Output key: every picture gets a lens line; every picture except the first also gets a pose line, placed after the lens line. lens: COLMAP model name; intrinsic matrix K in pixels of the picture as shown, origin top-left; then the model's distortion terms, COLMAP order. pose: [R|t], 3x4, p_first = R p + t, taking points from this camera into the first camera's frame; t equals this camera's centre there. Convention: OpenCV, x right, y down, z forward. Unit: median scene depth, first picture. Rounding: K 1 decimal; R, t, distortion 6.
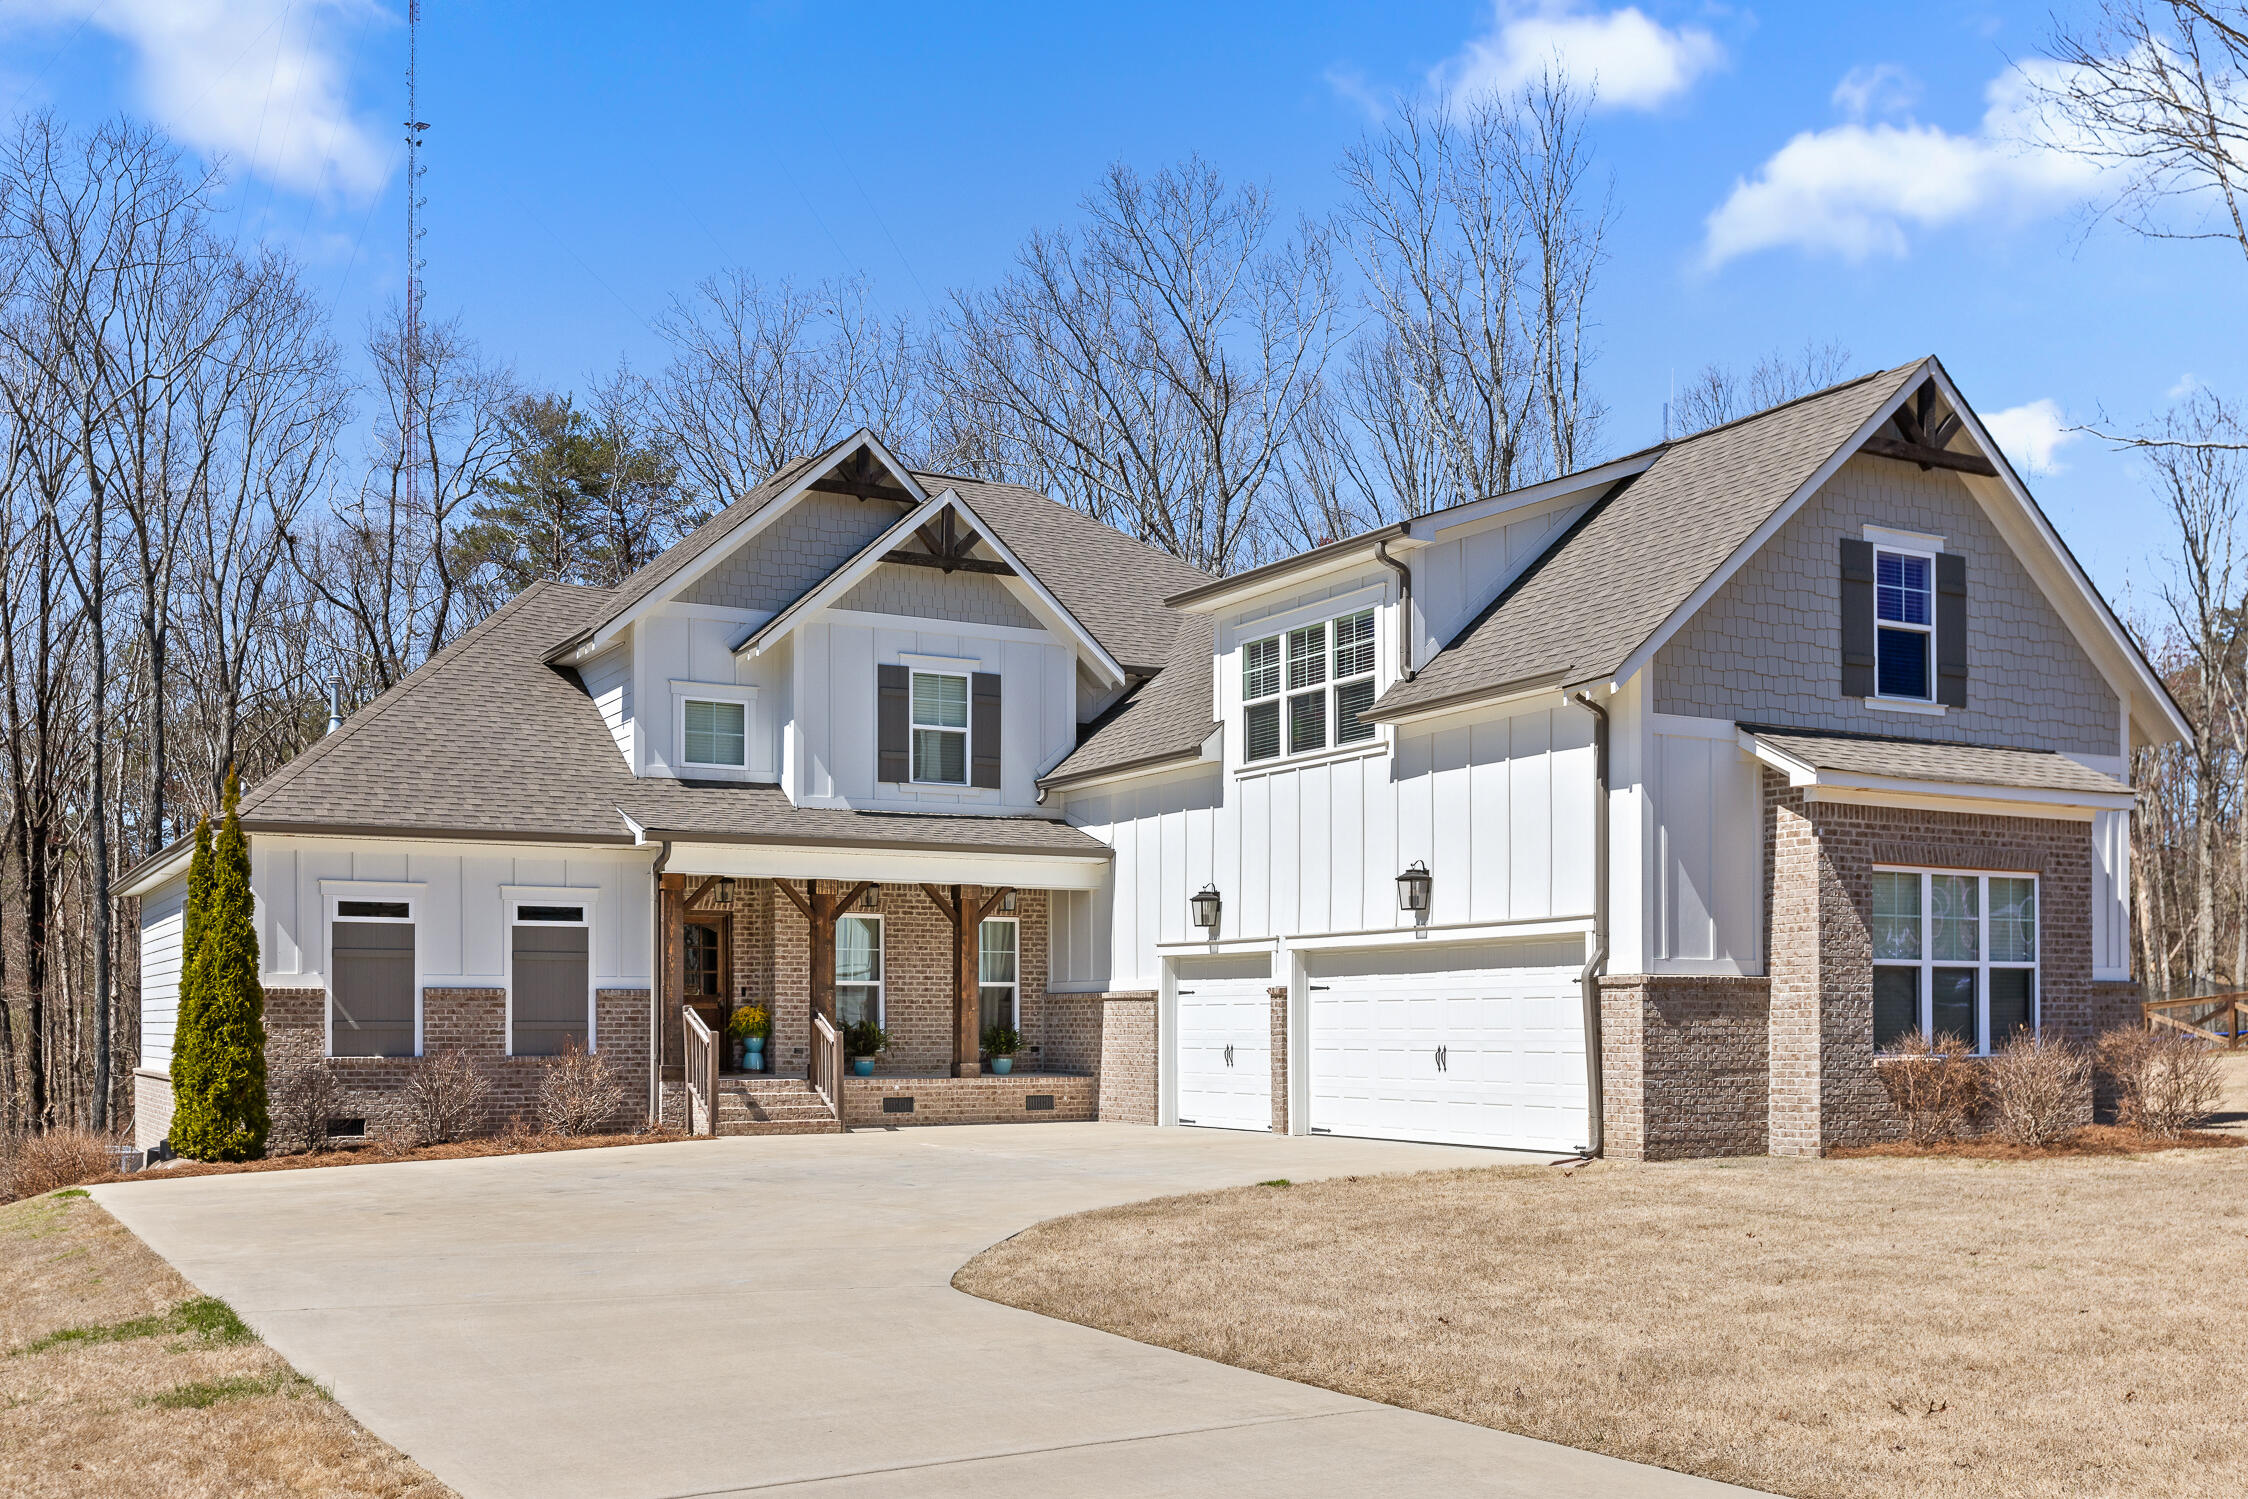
lens RADIAL K [[2176.5, 0, 1118.9], [0, 2176.5, 1003.8], [0, 0, 1]] dist [0.000498, -0.022714]
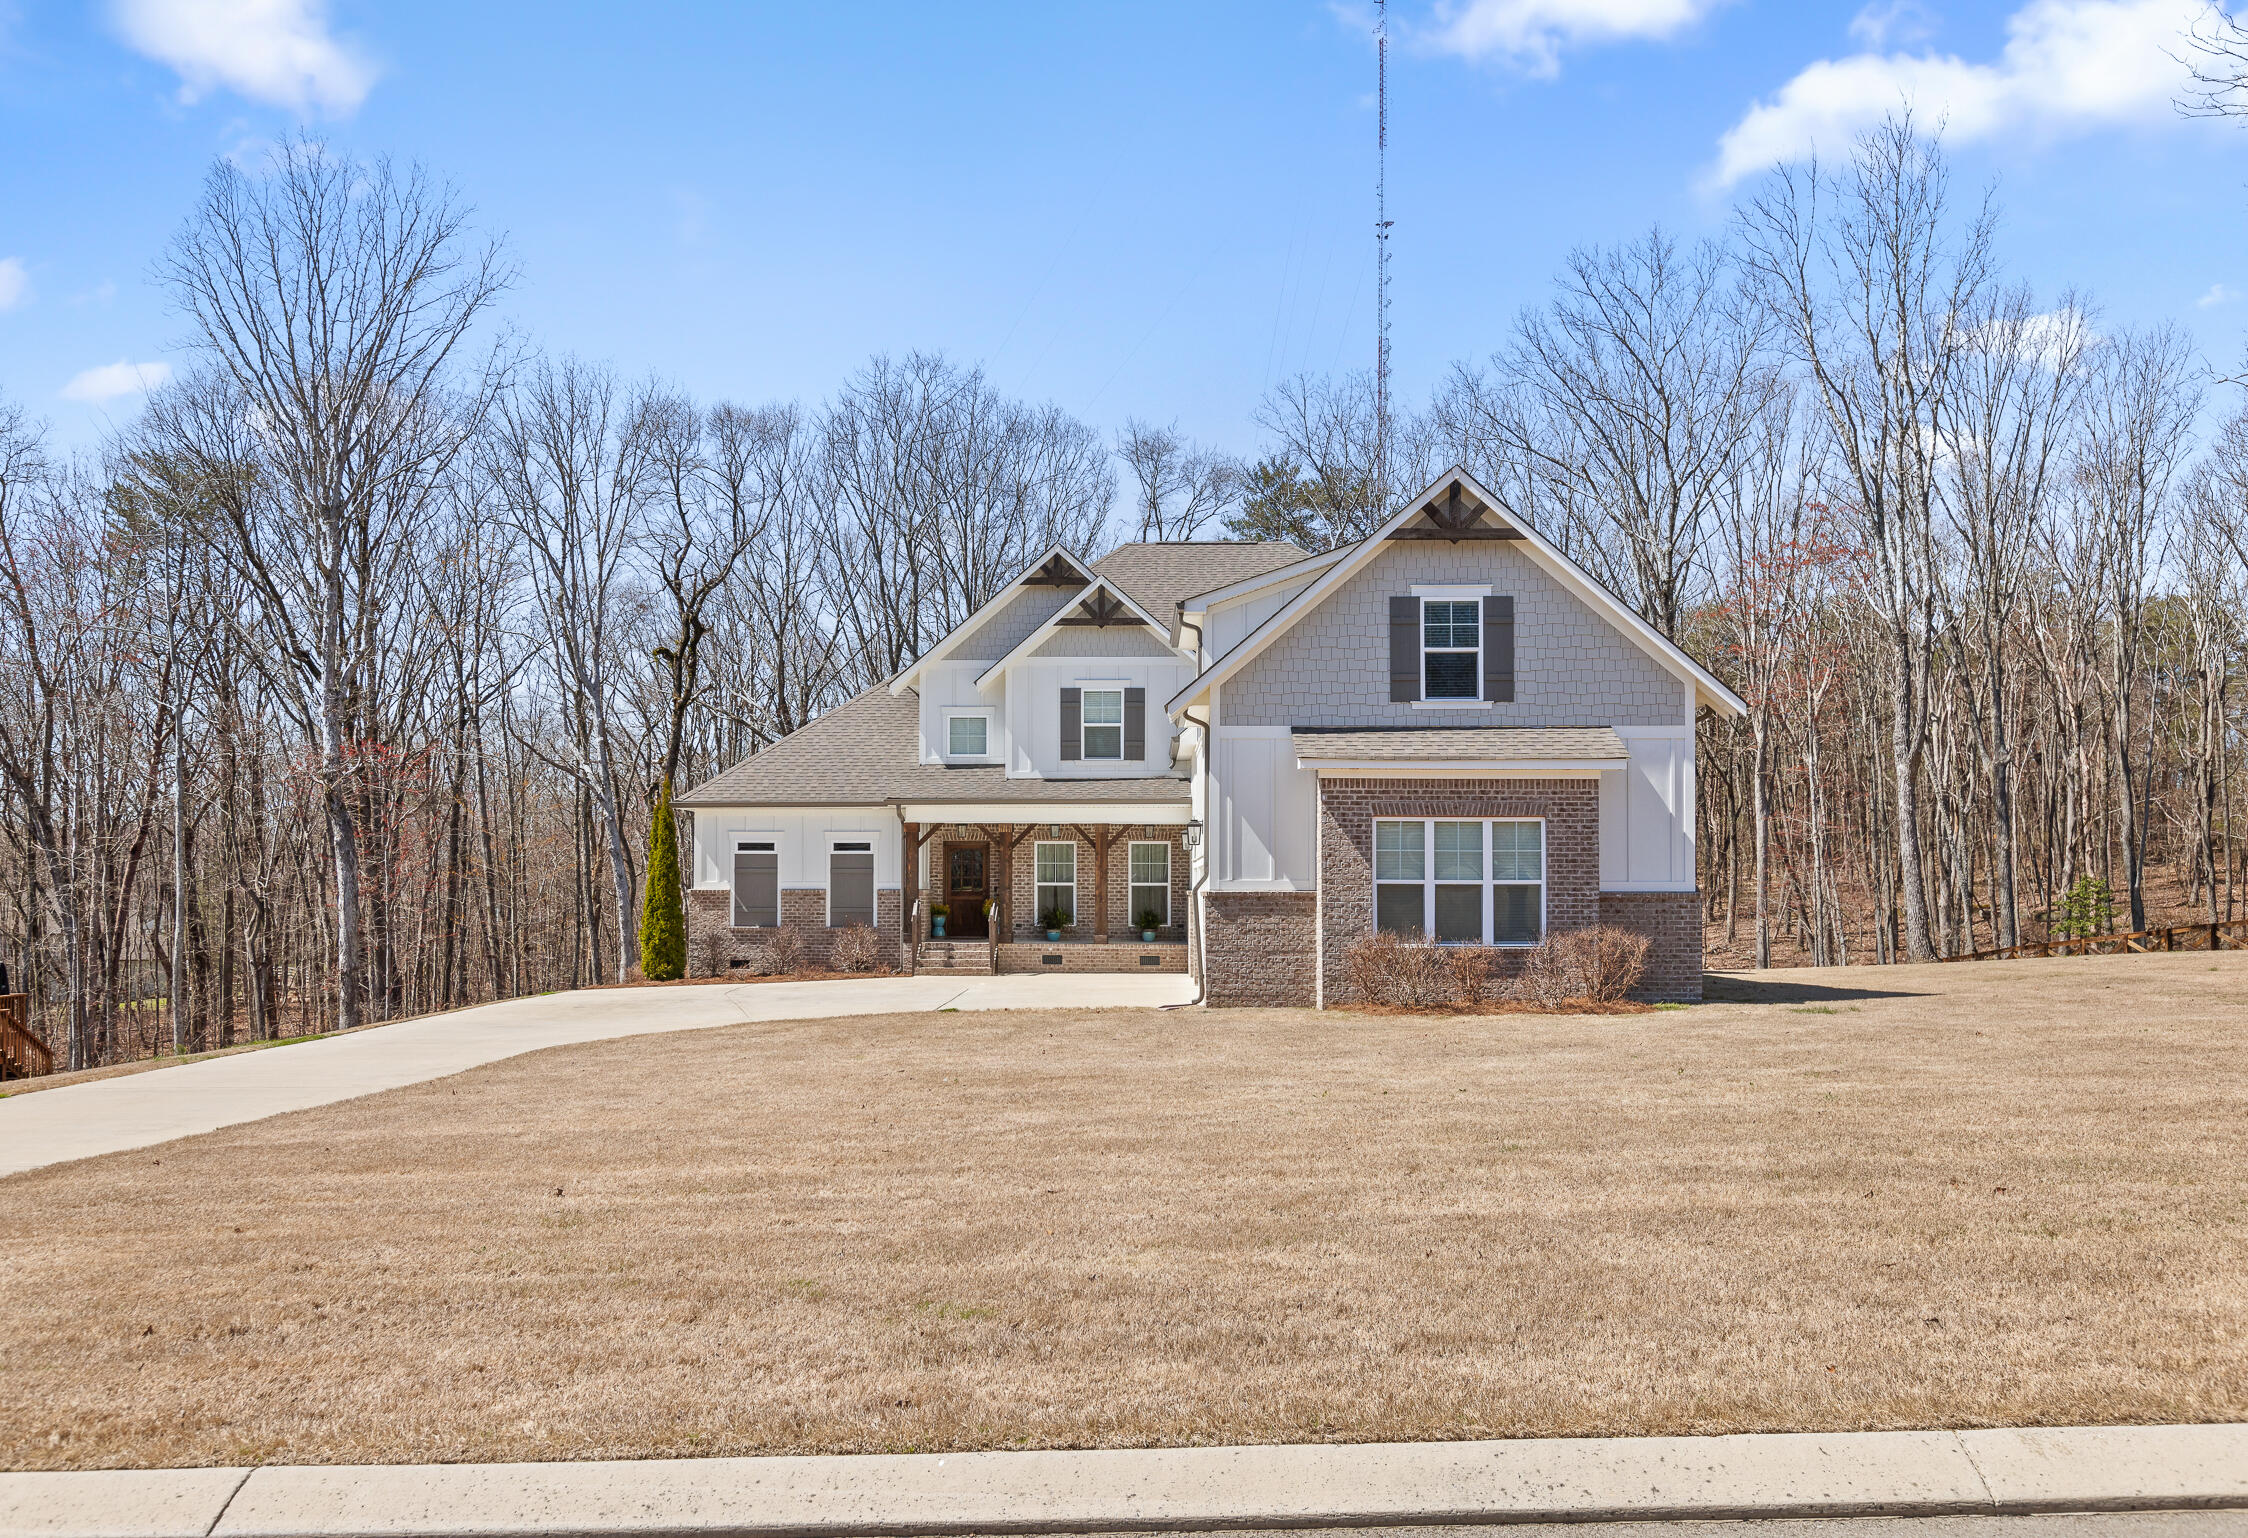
lens RADIAL K [[1735.5, 0, 1100.6], [0, 1735.5, 866.4], [0, 0, 1]] dist [0.002998, 0.000604]
pose [[0.854560, -0.002681, -0.519346, 0.667158], [0.001778, 0.999996, -0.002237, -0.022743], [0.519350, 0.000988, 0.854561, -0.103709]]
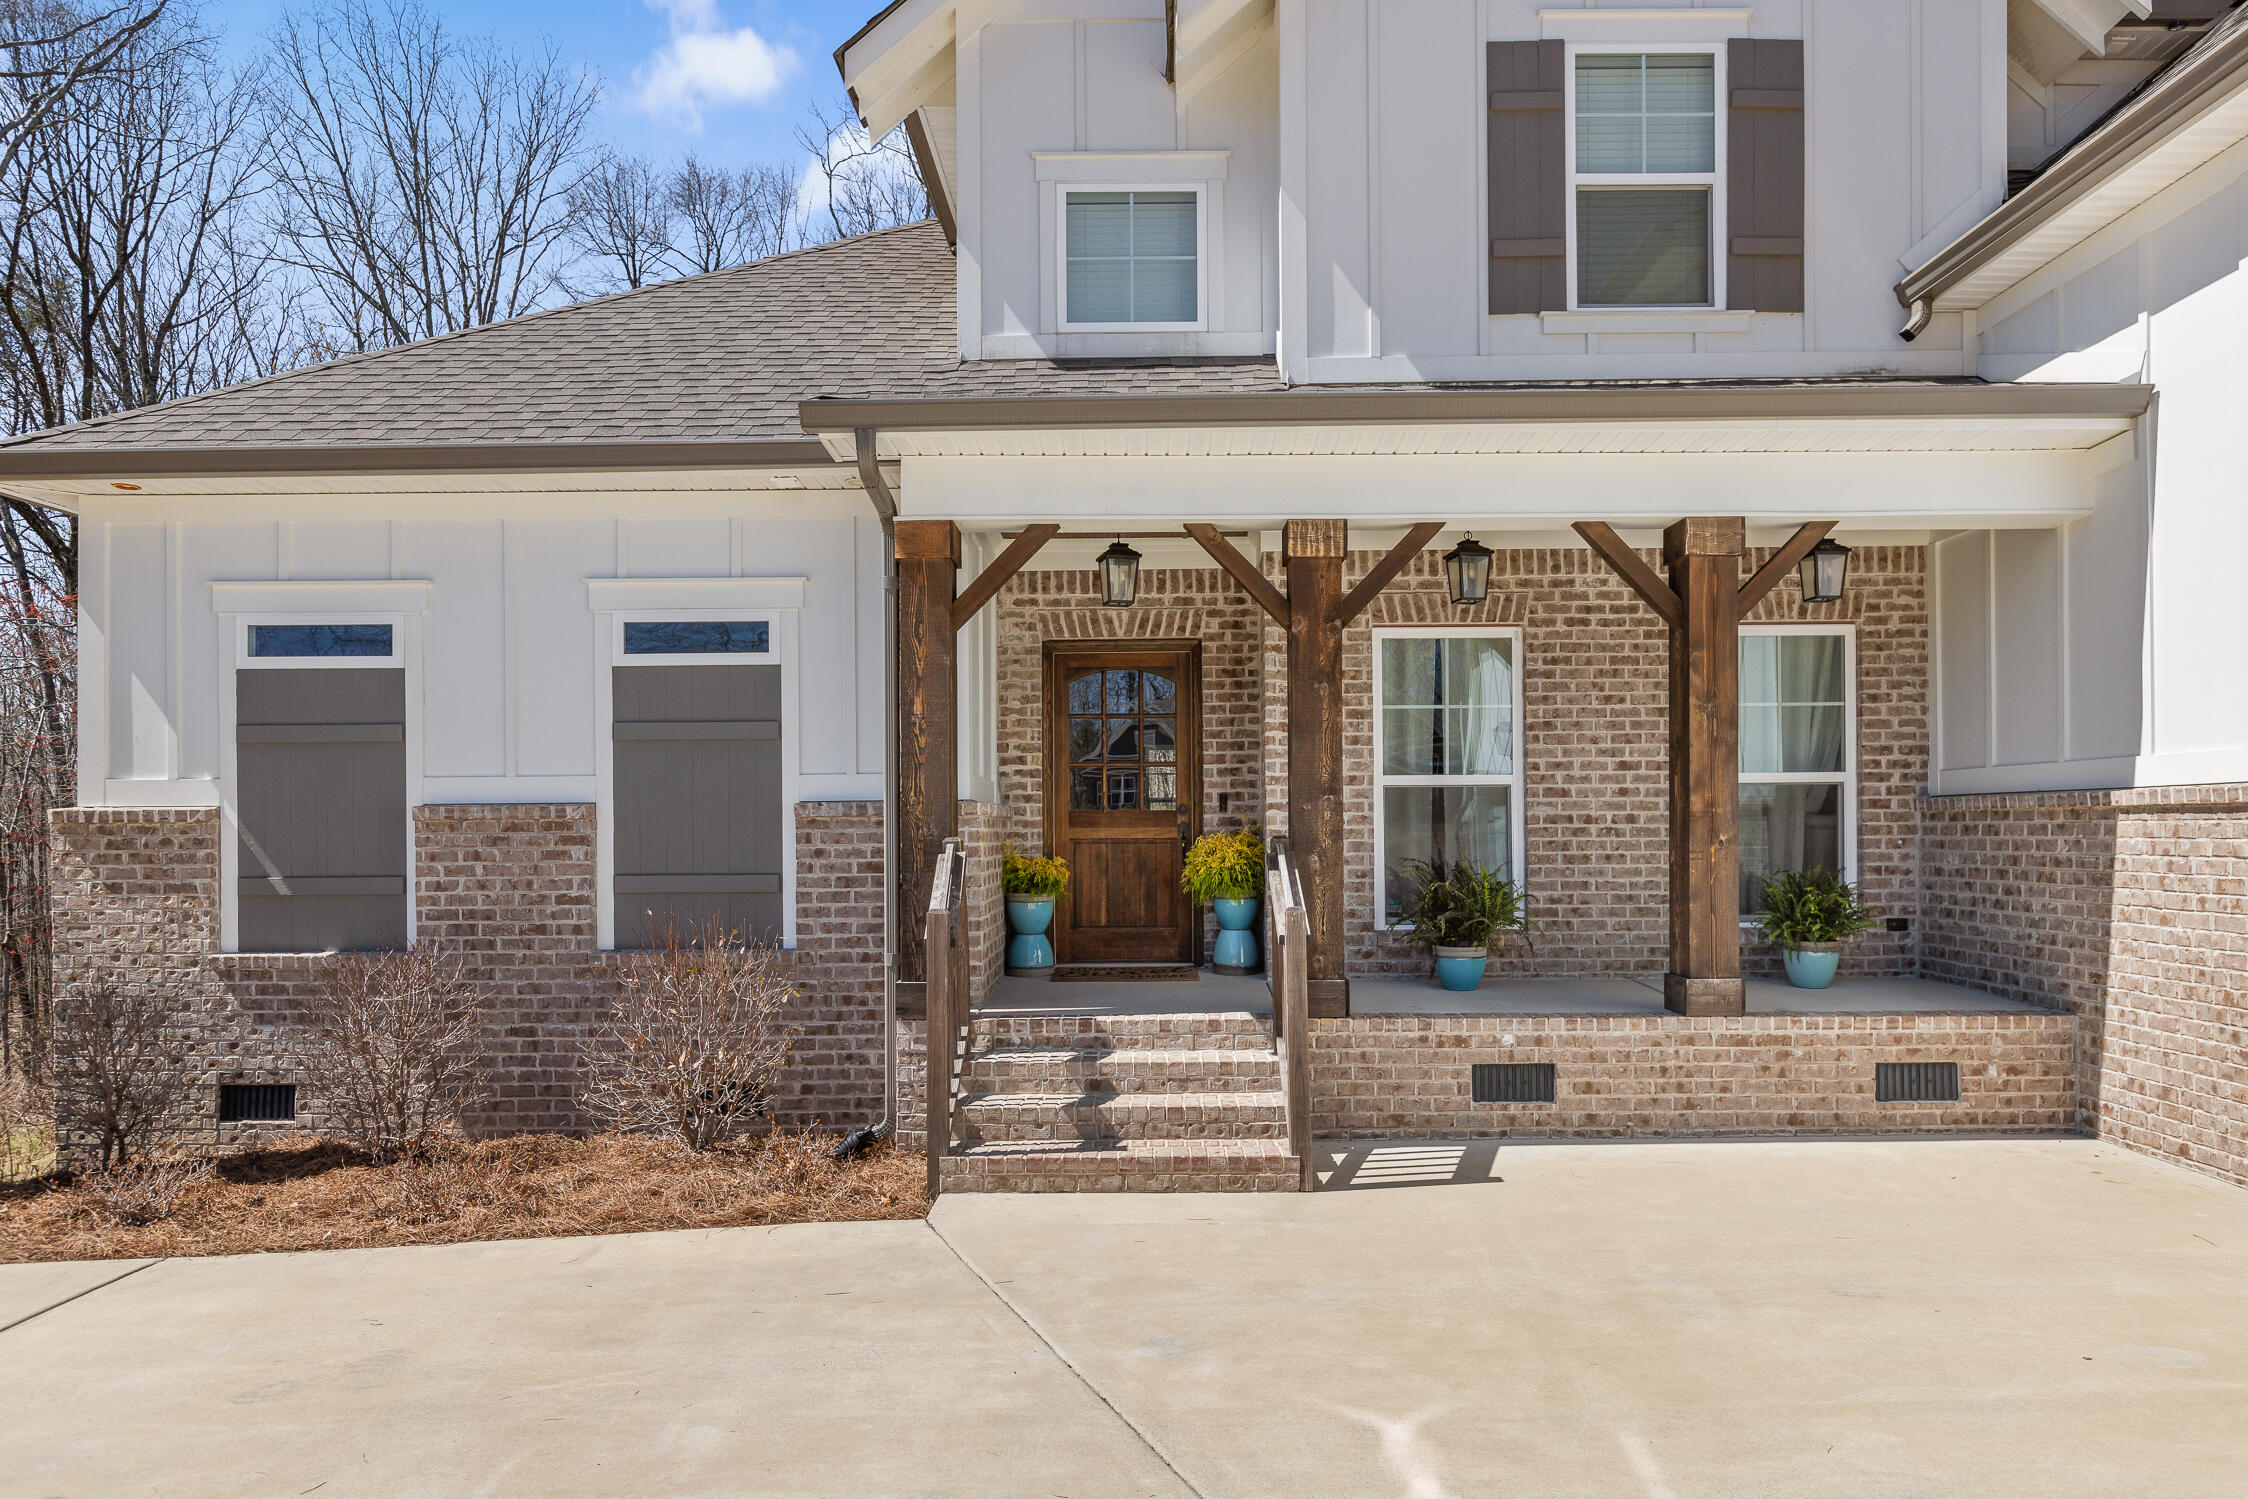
lens RADIAL K [[1389.3, 0, 1154.3], [0, 1389.3, 830.4], [0, 0, 1]] dist [-0.001017, -0.000510]
pose [[0.868416, -0.004790, -0.495814, -0.036007], [0.011328, 0.999884, 0.010181, -0.003112], [0.495708, -0.014458, 0.868369, 0.824233]]
